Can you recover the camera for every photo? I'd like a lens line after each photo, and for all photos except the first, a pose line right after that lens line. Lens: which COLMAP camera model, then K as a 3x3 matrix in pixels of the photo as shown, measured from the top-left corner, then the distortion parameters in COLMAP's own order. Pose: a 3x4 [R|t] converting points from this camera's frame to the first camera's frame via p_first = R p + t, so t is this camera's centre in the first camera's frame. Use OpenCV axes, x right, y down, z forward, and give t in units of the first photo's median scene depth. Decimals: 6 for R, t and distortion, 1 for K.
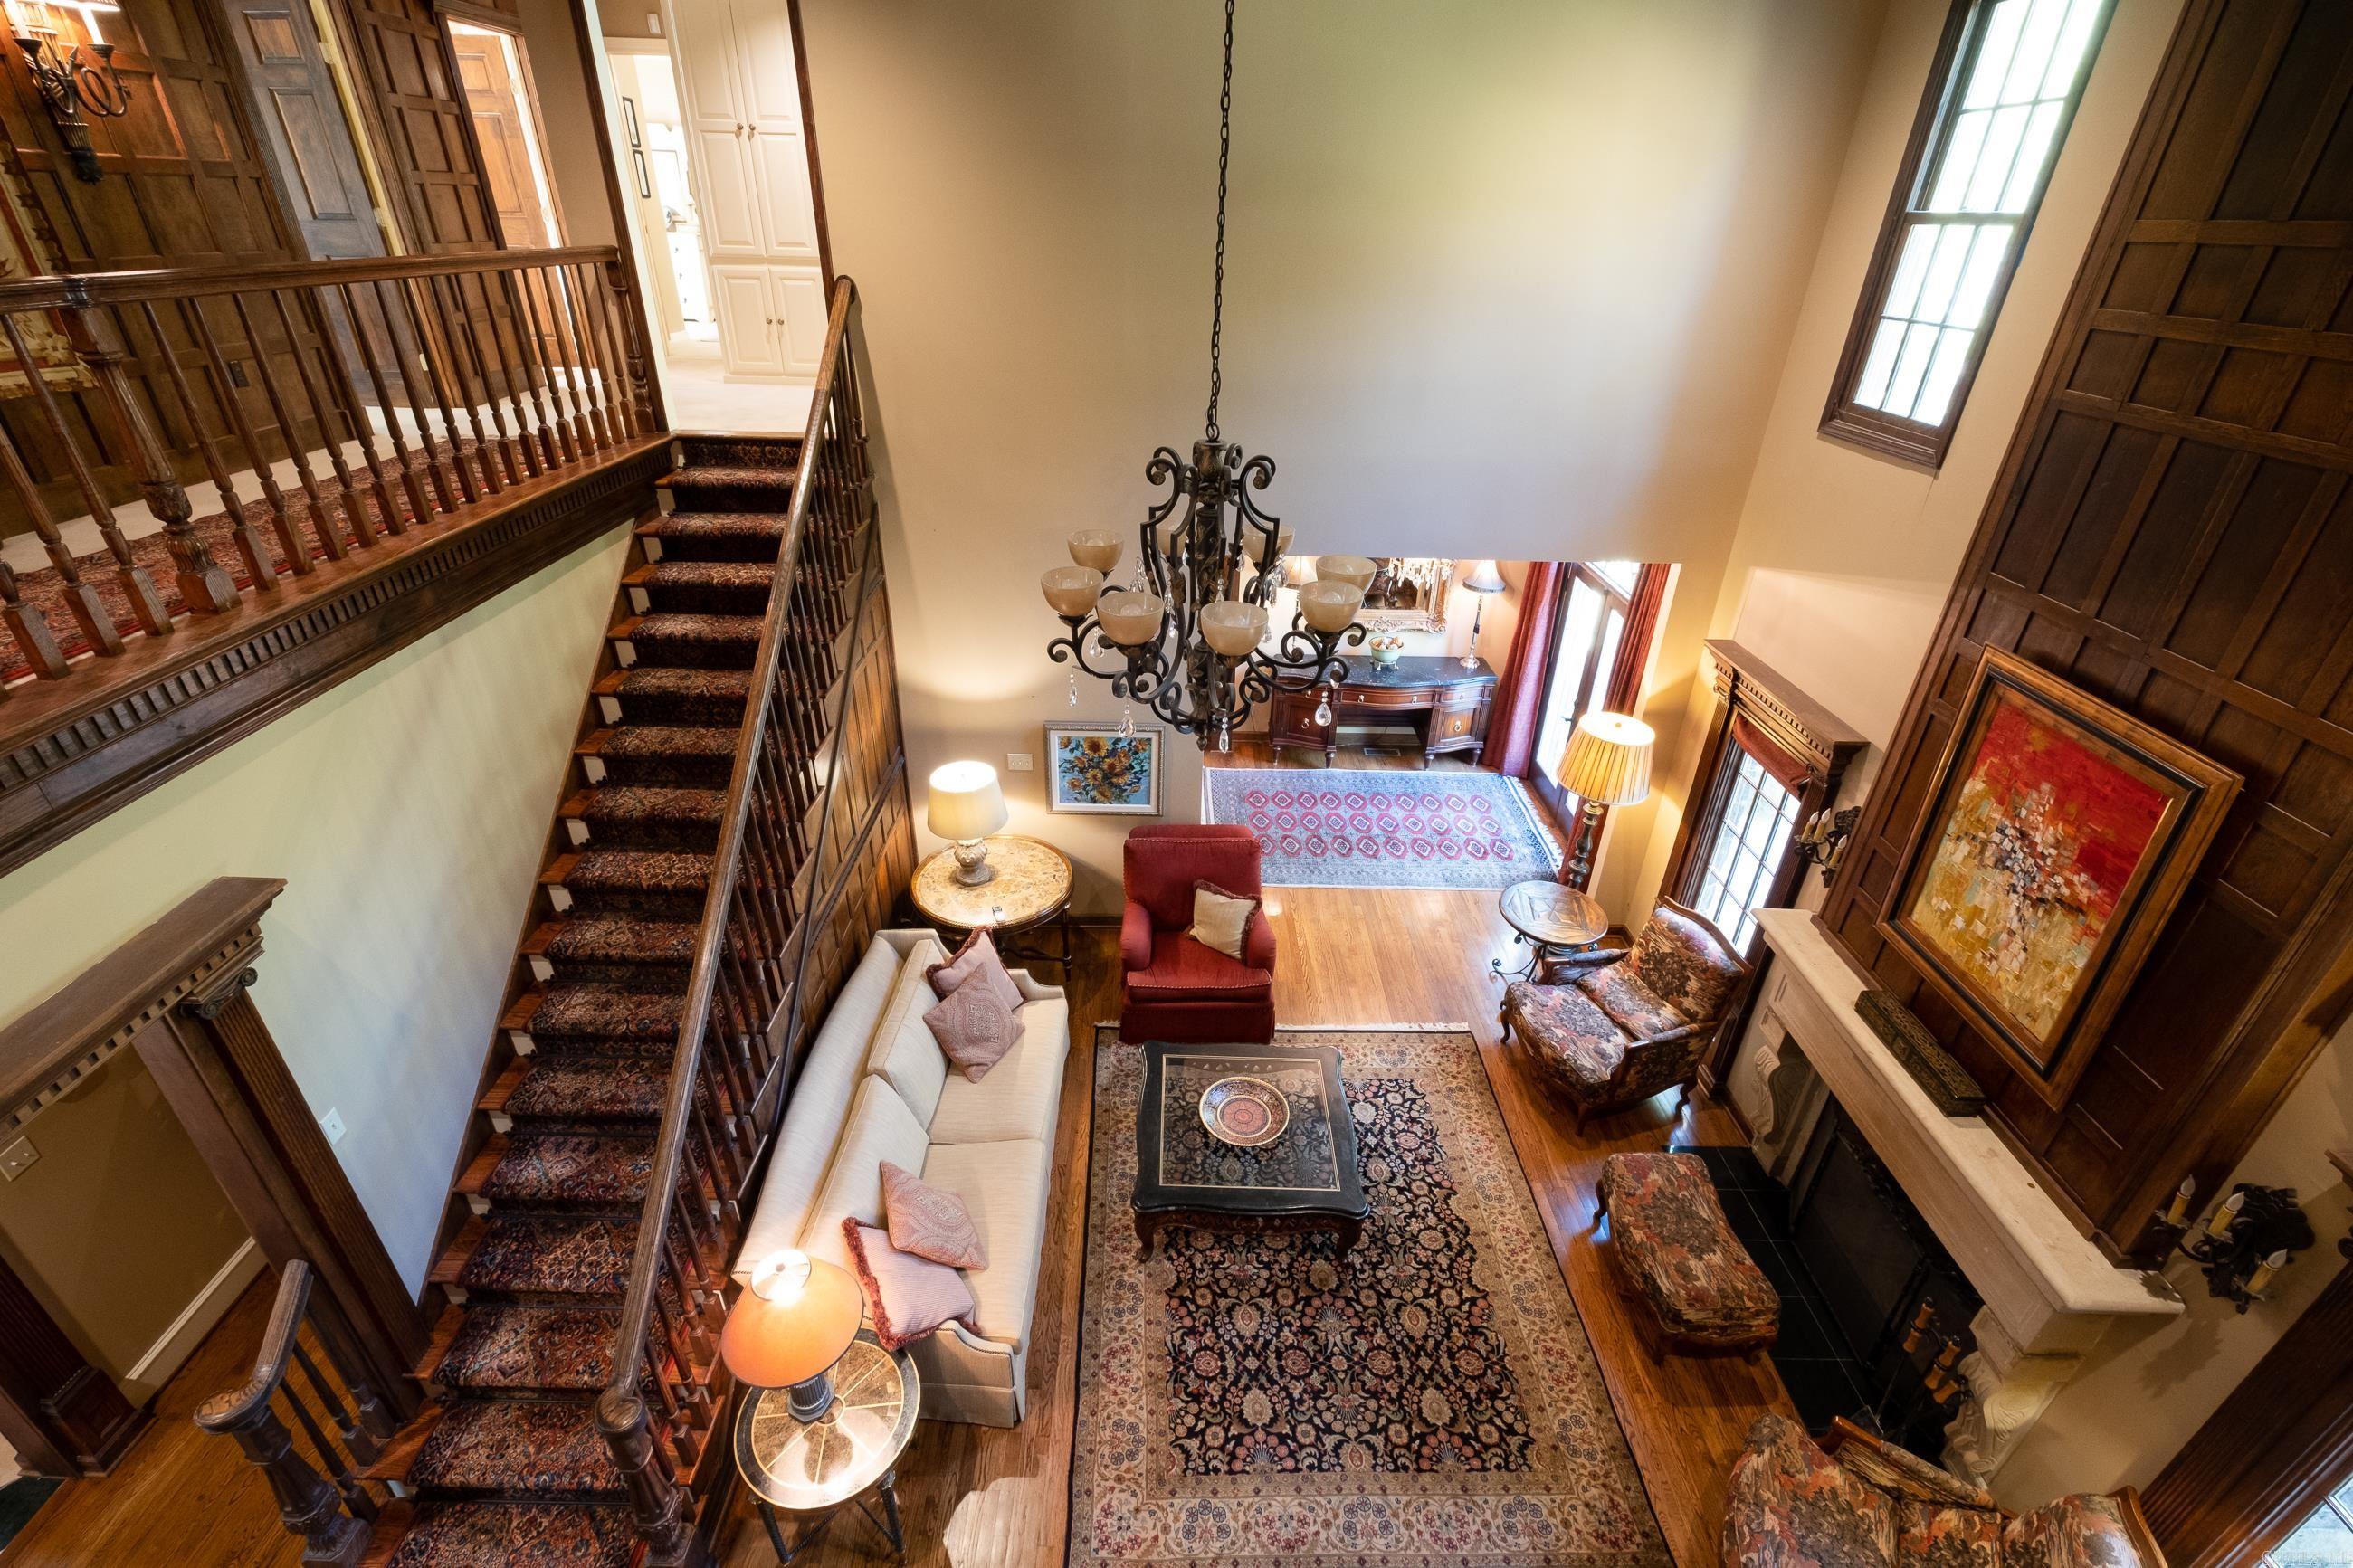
lens RADIAL K [[1041.8, 0, 1188.5], [0, 1041.8, 777.6], [0, 0, 1]] dist [0.001036, 0.000306]
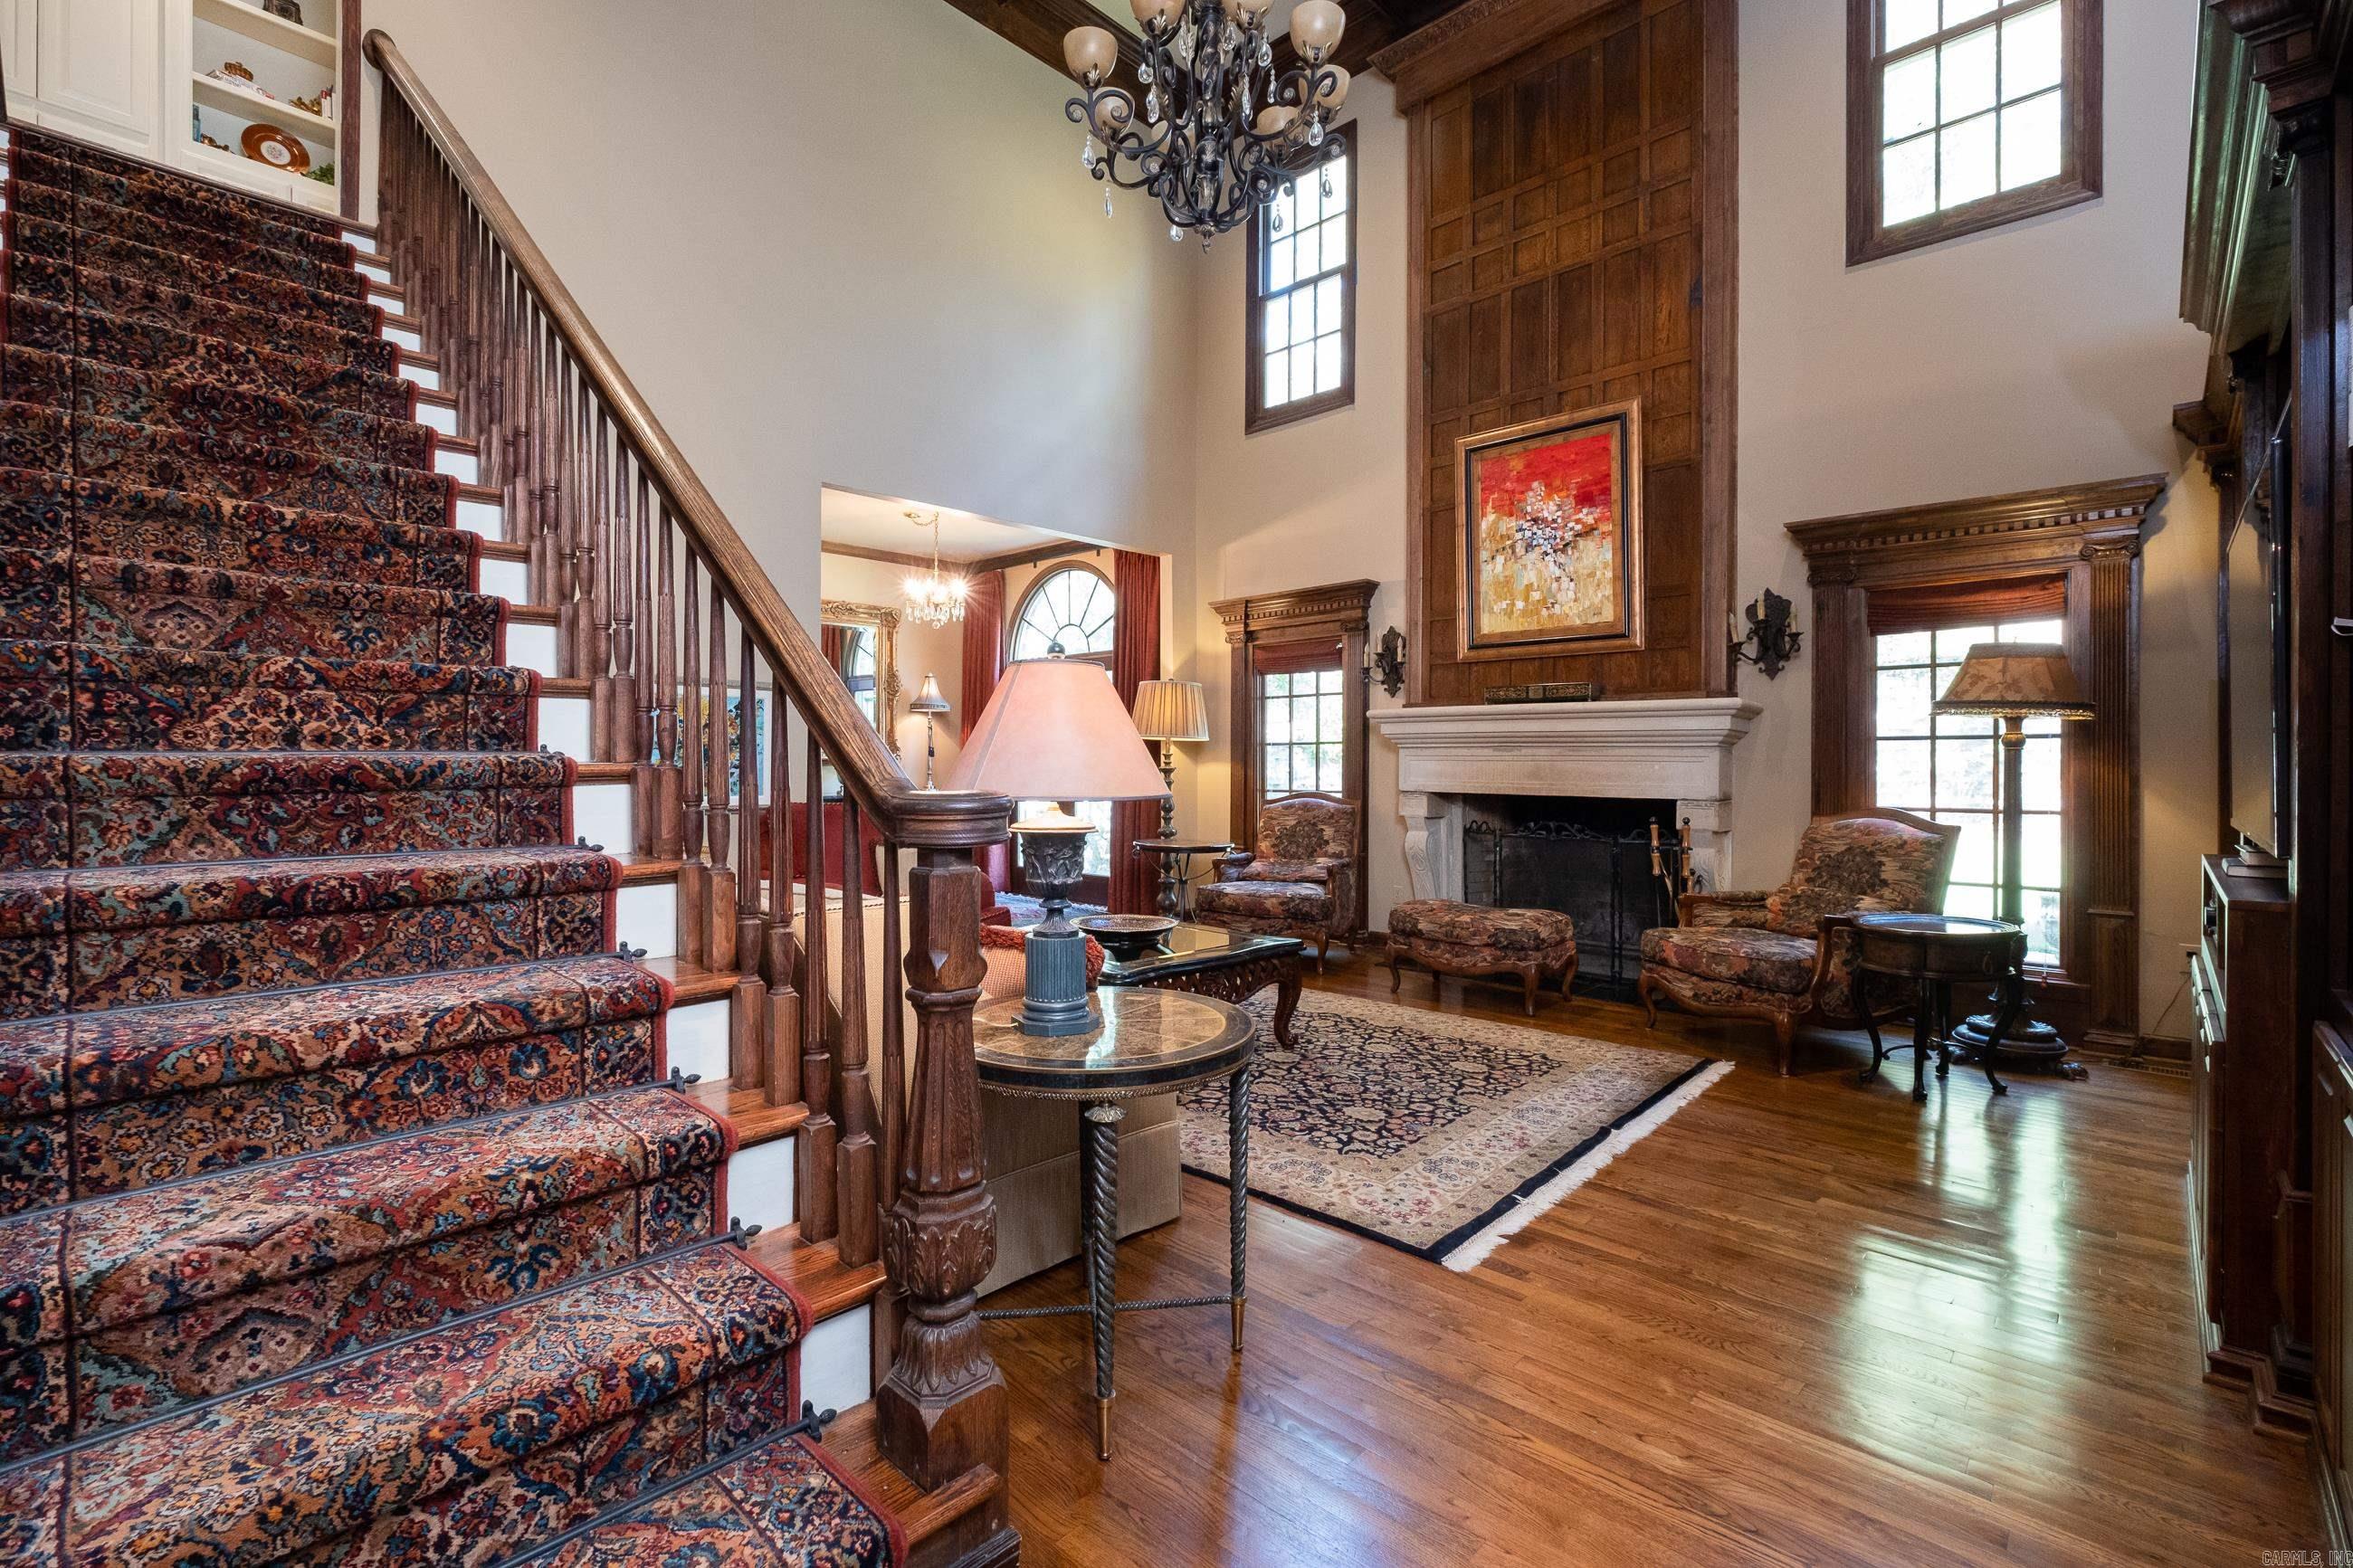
lens RADIAL K [[1041.8, 0, 1179.9], [0, 1041.8, 776.1], [0, 0, 1]] dist [0.001036, 0.000306]
pose [[0.687401, -0.036093, 0.725381, -0.656419], [0.370648, 0.876344, -0.307637, 0.622750], [-0.624580, 0.480331, 0.615778, 0.514879]]
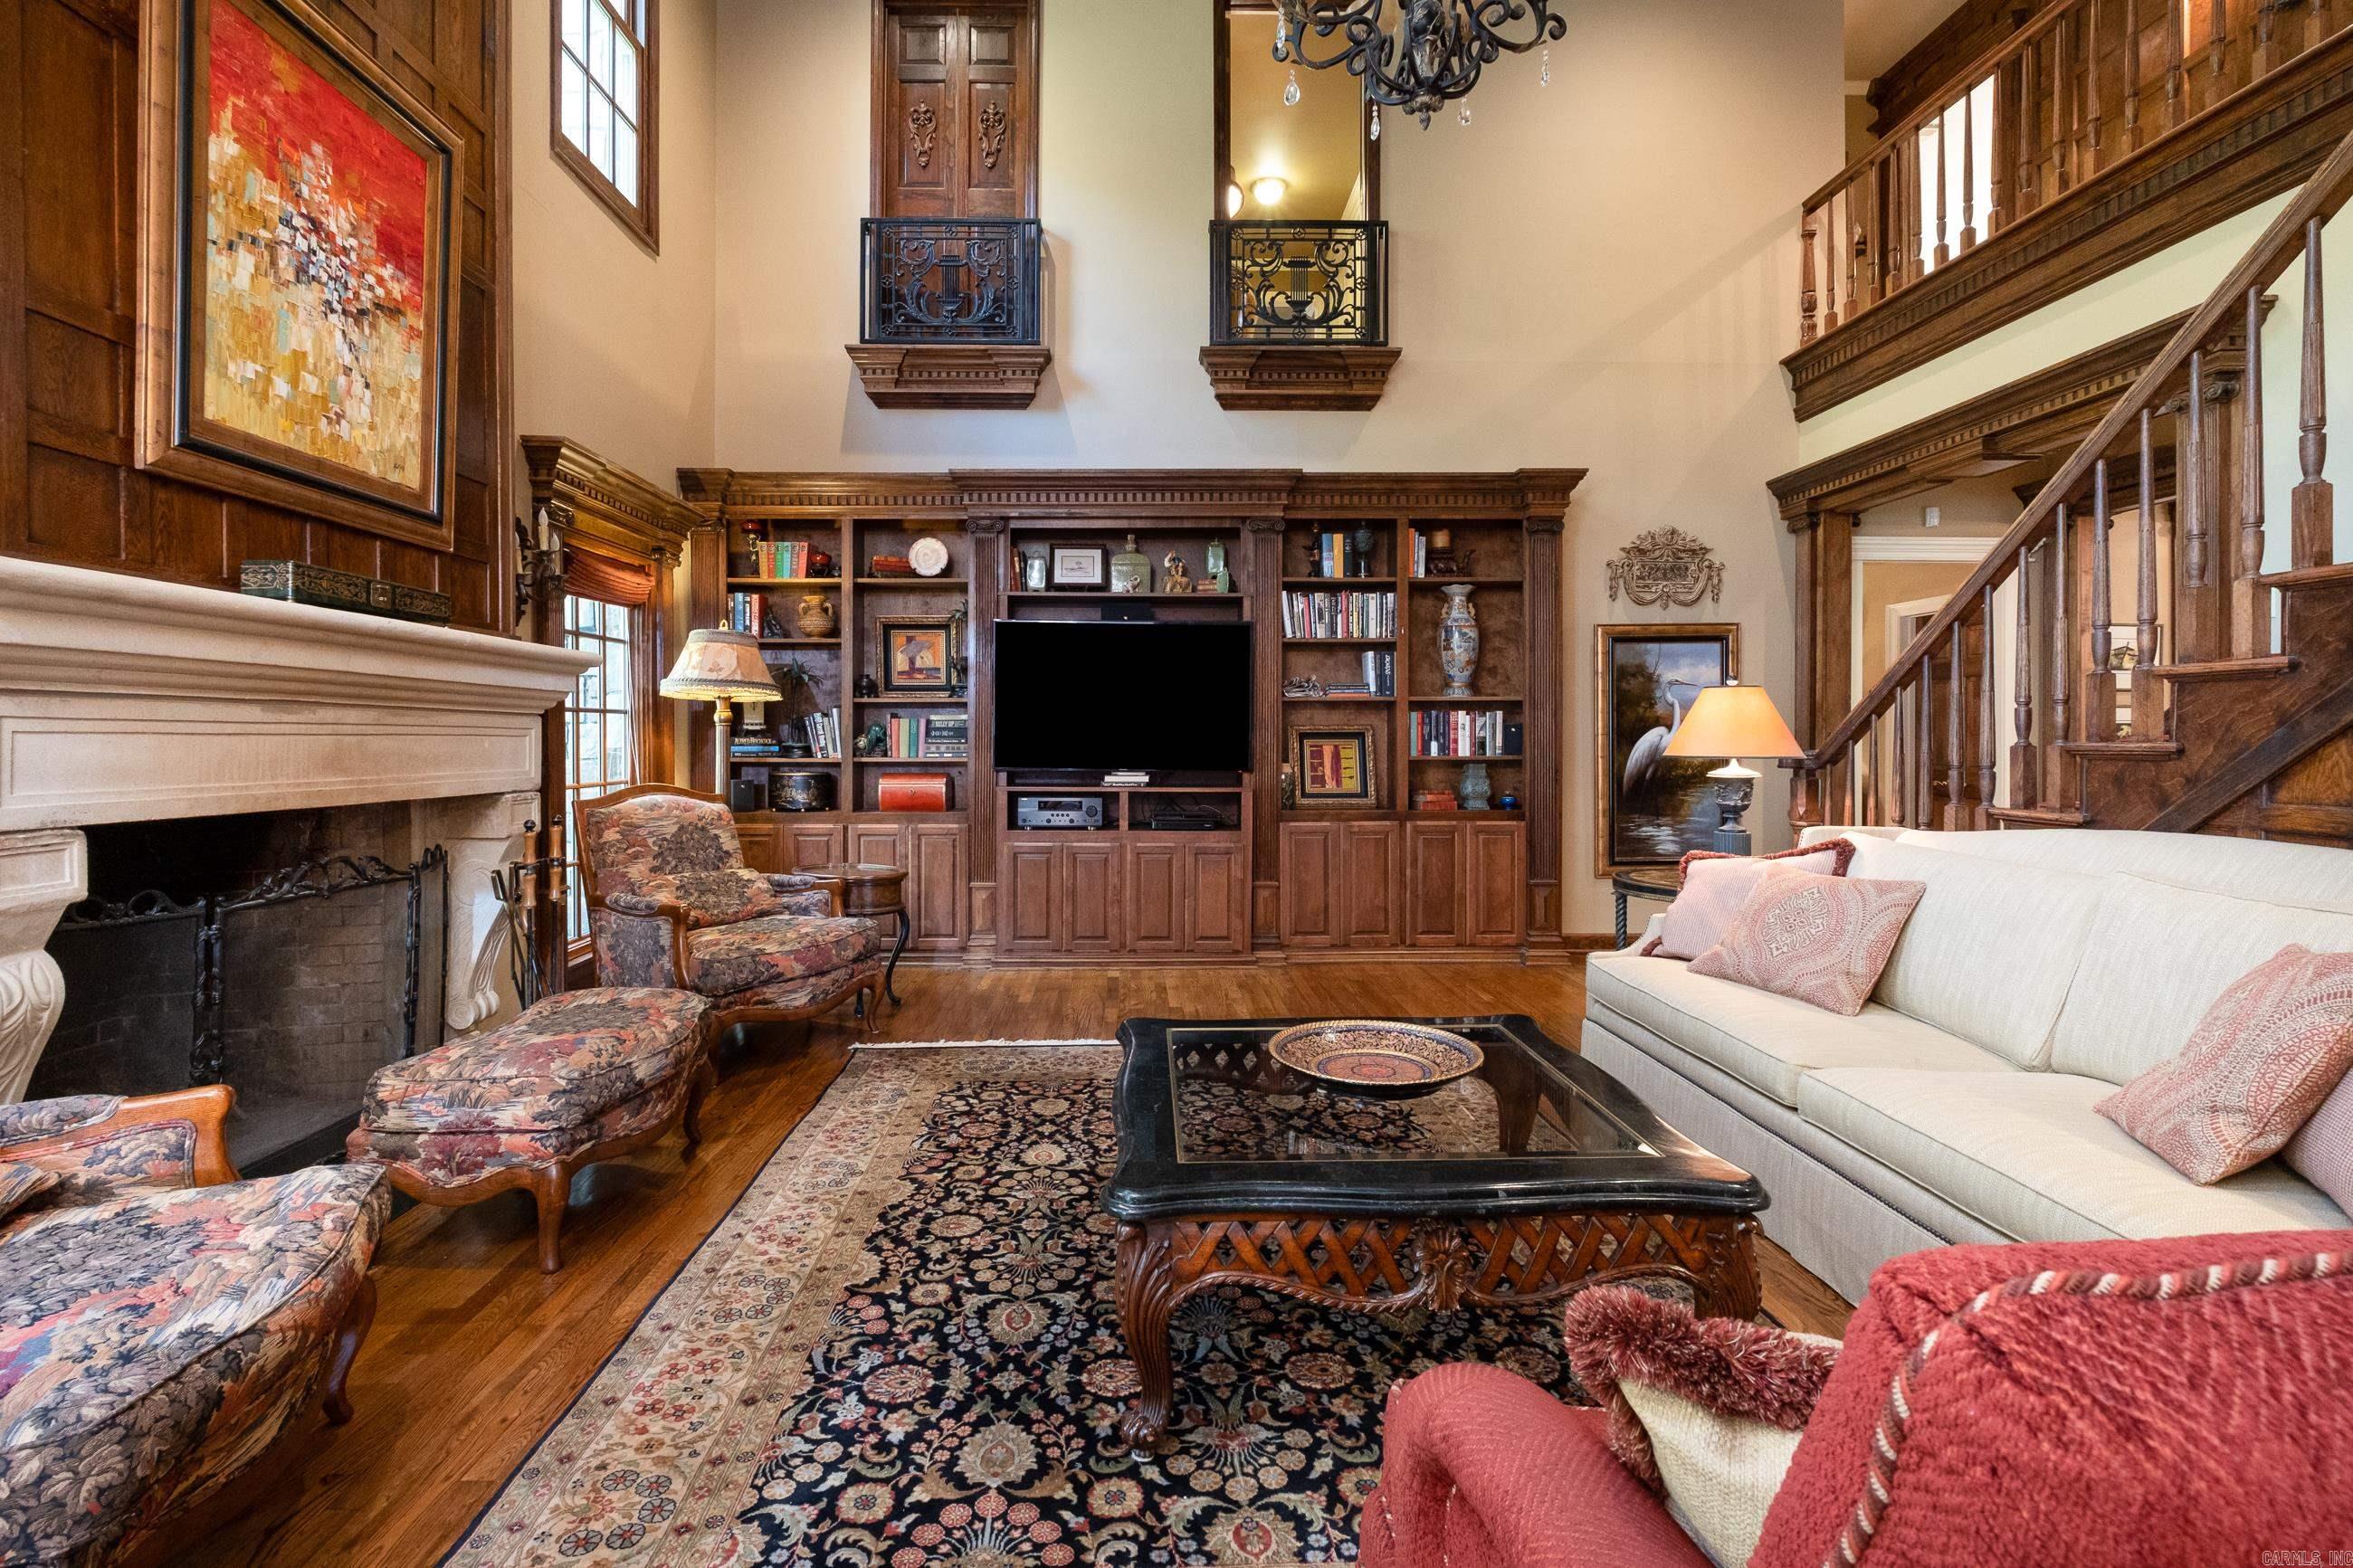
lens RADIAL K [[1041.8, 0, 1120.2], [0, 1041.8, 732.2], [0, 0, 1]] dist [0.001036, 0.000306]
pose [[-0.999239, -0.026302, 0.028800, 0.188652], [-0.009007, 0.874060, 0.485735, 0.005387], [-0.037949, 0.485106, -0.873632, 1.659832]]
